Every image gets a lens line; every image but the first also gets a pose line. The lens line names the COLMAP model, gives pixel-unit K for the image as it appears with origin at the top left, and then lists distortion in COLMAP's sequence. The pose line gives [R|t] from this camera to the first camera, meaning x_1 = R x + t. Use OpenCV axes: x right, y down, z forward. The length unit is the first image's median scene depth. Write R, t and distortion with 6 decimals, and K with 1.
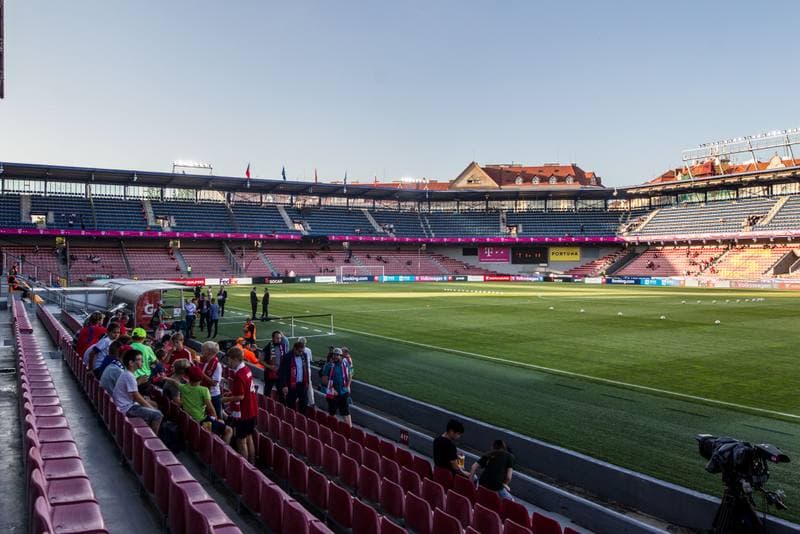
lens RADIAL K [[646.0, 0, 396.5], [0, 646.0, 256.2], [0, 0, 1]] dist [-0.011315, -0.004139]
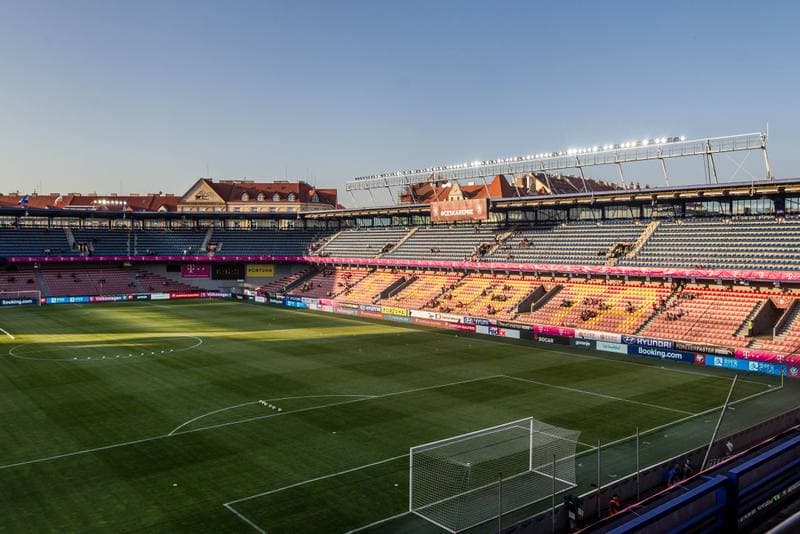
lens RADIAL K [[646.0, 0, 396.5], [0, 646.0, 256.2], [0, 0, 1]] dist [-0.011315, -0.004139]
pose [[0.986890, -0.000655, 0.161395, 0.306438], [-0.003742, 0.999630, 0.026940, -0.057021], [-0.161353, -0.027191, 0.986522, -0.107306]]
